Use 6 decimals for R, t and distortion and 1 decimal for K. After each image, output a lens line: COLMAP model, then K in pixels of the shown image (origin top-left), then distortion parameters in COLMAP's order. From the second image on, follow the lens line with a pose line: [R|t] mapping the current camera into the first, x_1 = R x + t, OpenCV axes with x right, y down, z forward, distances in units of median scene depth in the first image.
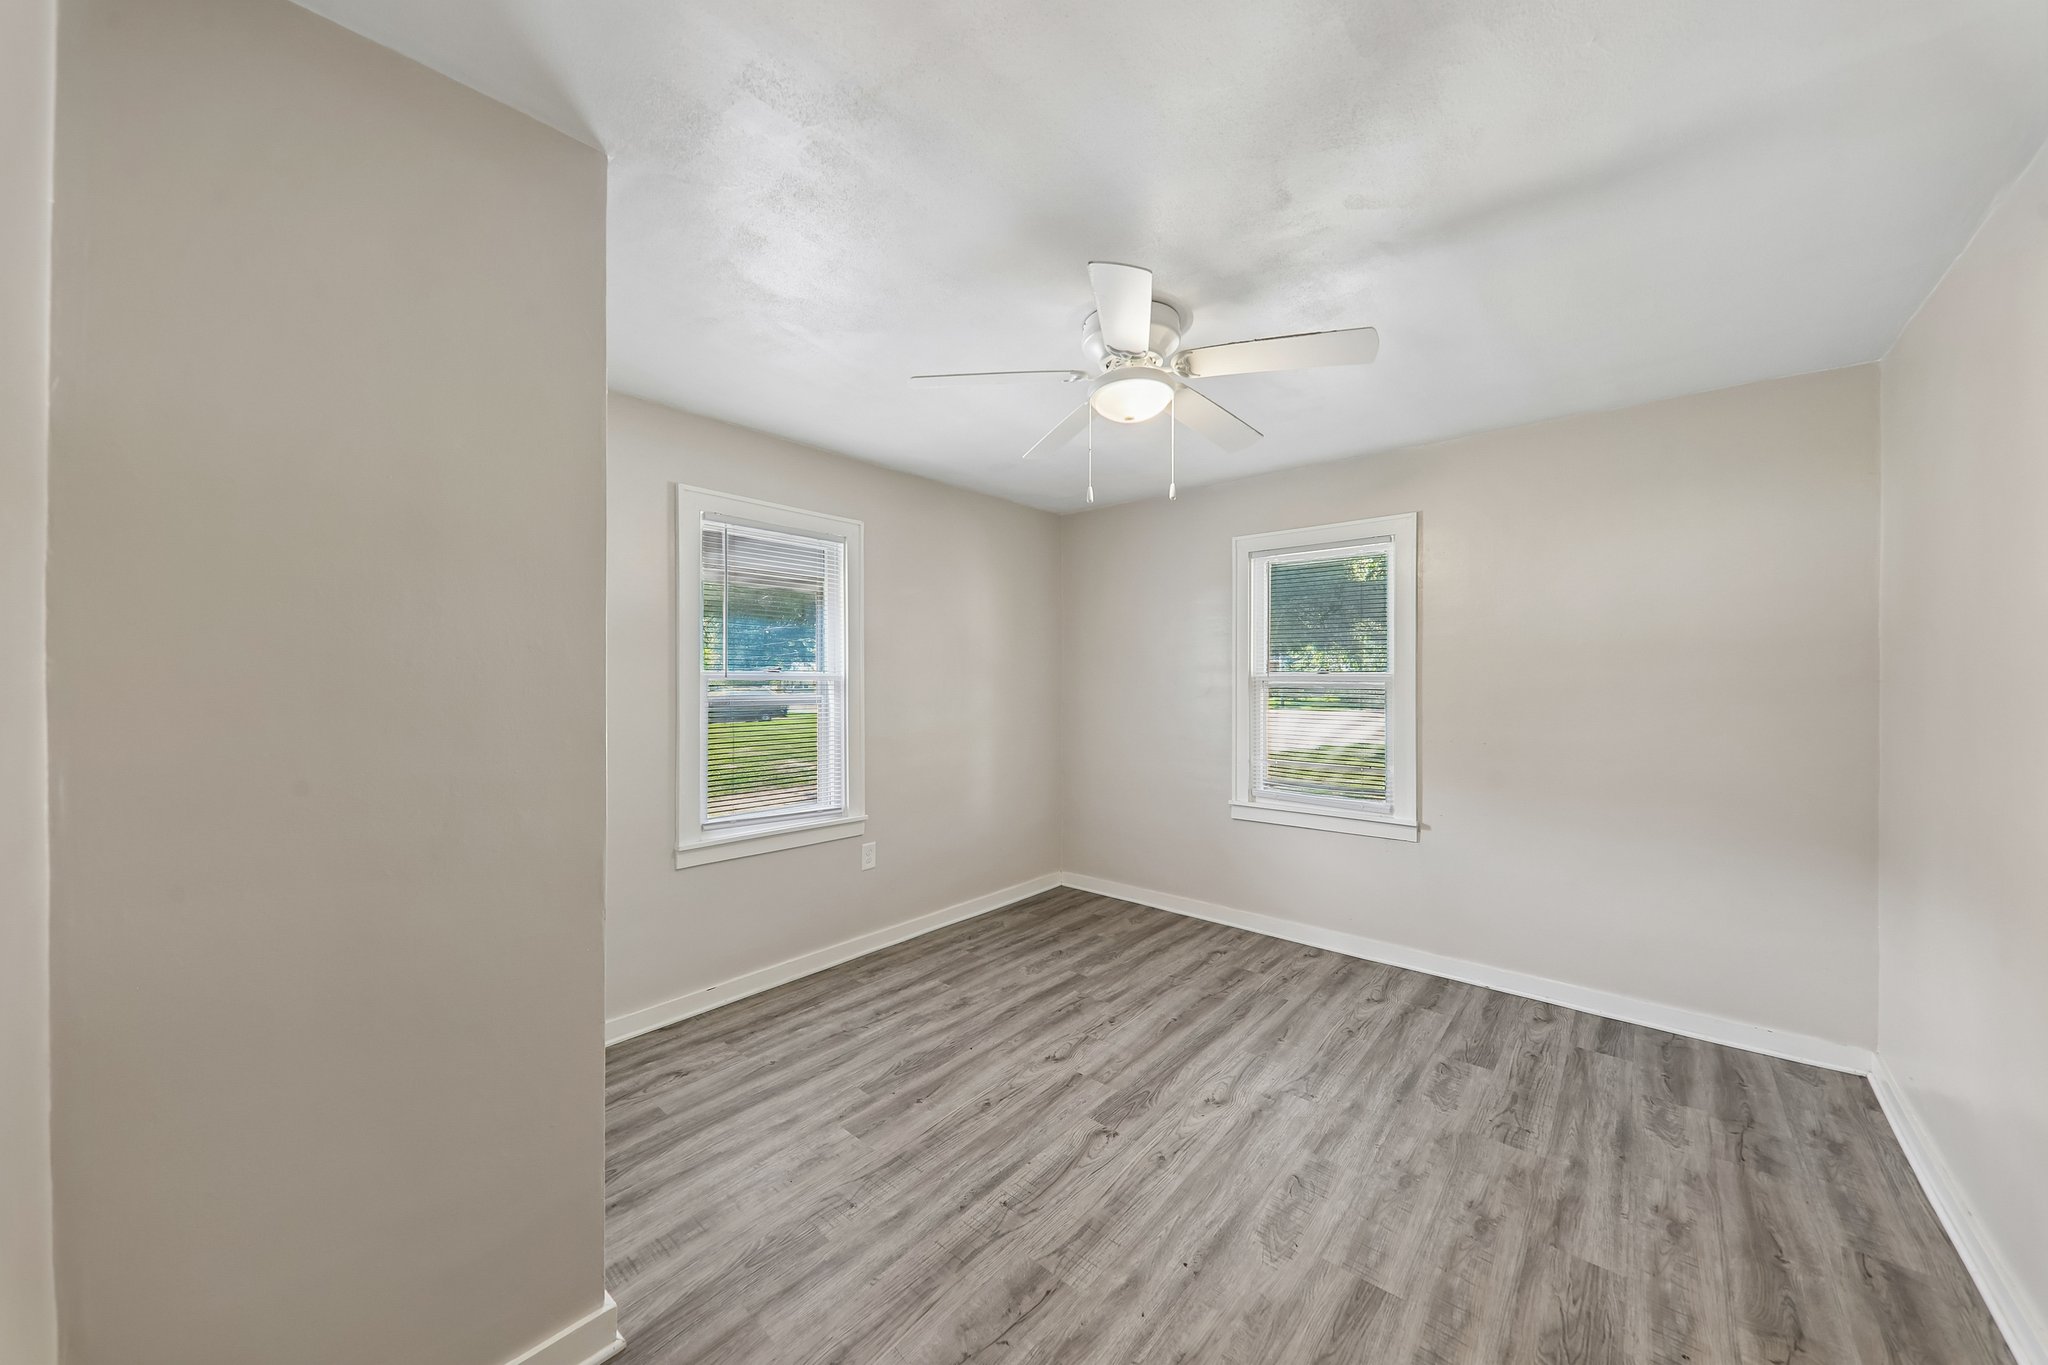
lens RADIAL K [[714.6, 0, 1024.1], [0, 714.6, 676.2], [0, 0, 1]] dist [0.011879, -0.006190]
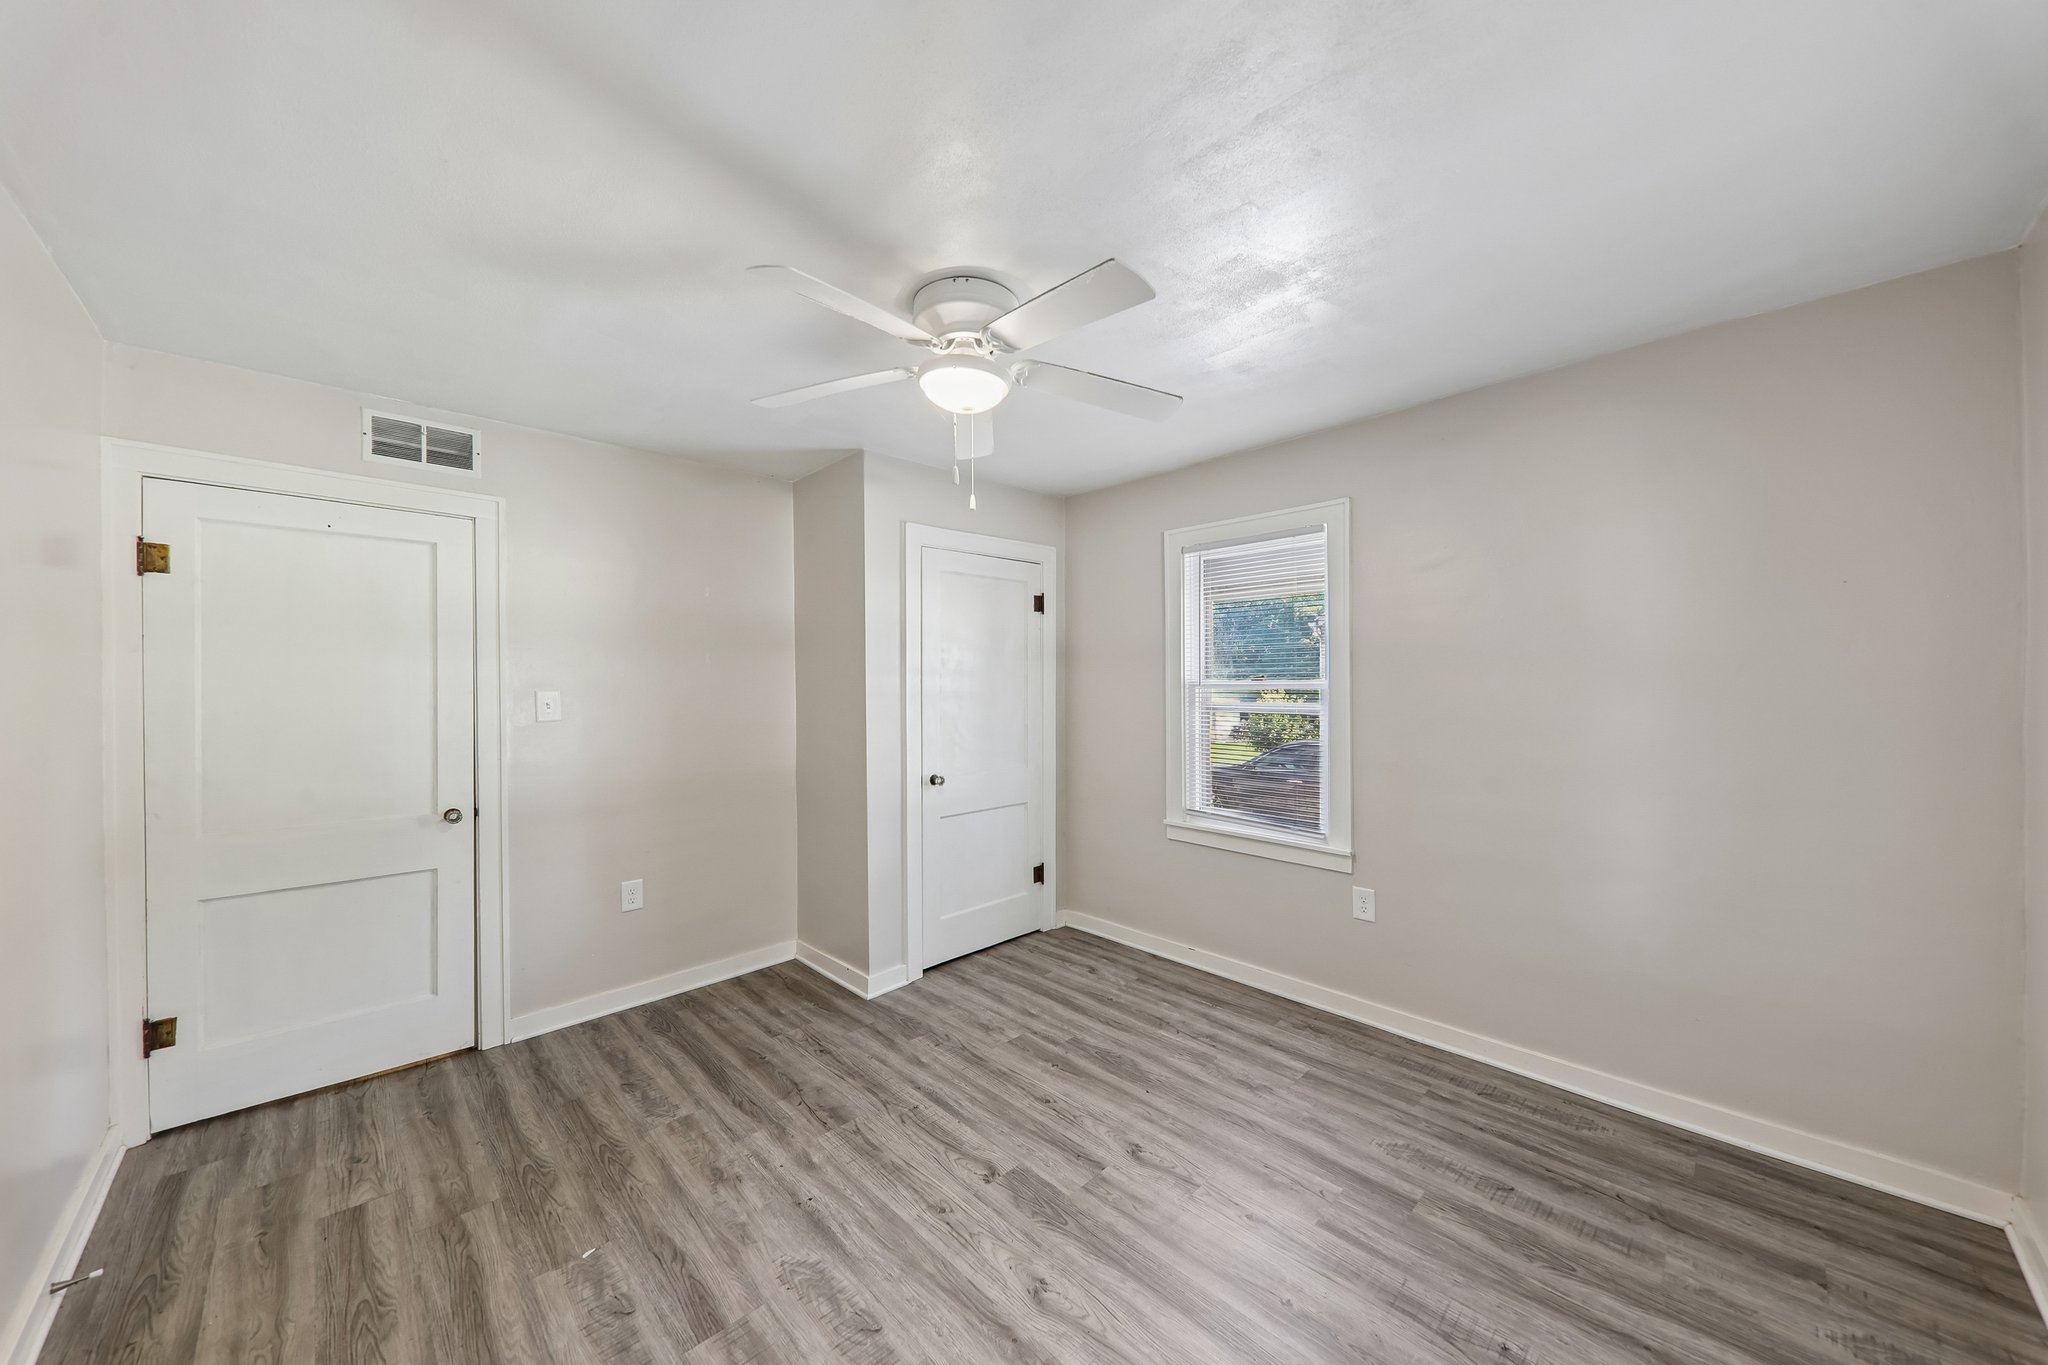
lens RADIAL K [[714.6, 0, 1013.1], [0, 714.6, 684.1], [0, 0, 1]] dist [0.011879, -0.006190]
pose [[-0.094192, 0.003511, -0.995548, 0.961247], [0.007075, 0.999971, 0.002857, -0.007193], [0.995529, -0.006775, -0.094214, 1.032039]]
